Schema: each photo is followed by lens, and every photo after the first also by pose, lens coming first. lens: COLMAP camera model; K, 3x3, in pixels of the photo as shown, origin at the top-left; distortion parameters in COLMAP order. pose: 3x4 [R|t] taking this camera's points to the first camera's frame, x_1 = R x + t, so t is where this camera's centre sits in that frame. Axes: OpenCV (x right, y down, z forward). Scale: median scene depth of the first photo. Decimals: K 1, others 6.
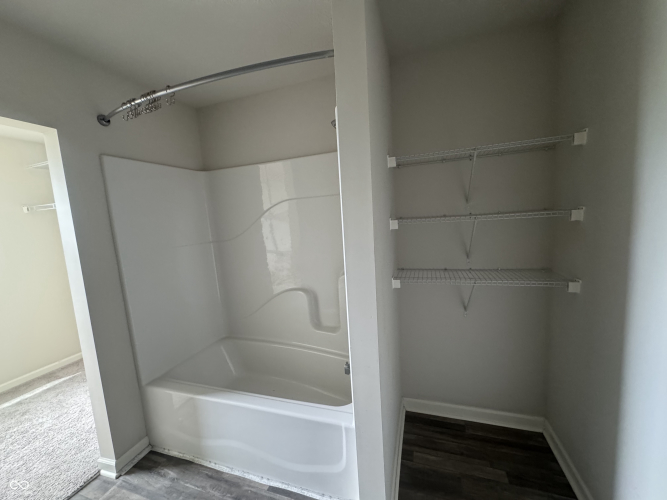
lens RADIAL K [[266.8, 0, 337.6], [0, 266.8, 246.9], [0, 0, 1]] dist [-0.002341, 0.000192]
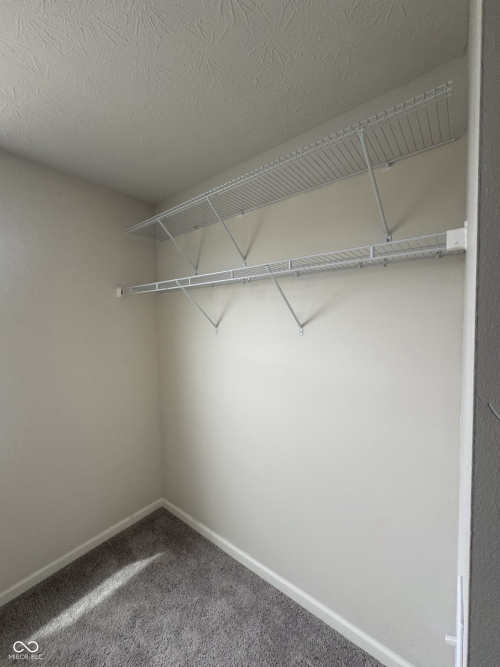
lens RADIAL K [[266.8, 0, 250.1], [0, 266.8, 332.8], [0, 0, 1]] dist [-0.002341, 0.000192]
pose [[0.937757, 0.062763, -0.341574, -0.618566], [-0.081301, 0.995878, -0.040214, -0.036659], [0.337642, 0.065481, 0.938994, 0.478481]]
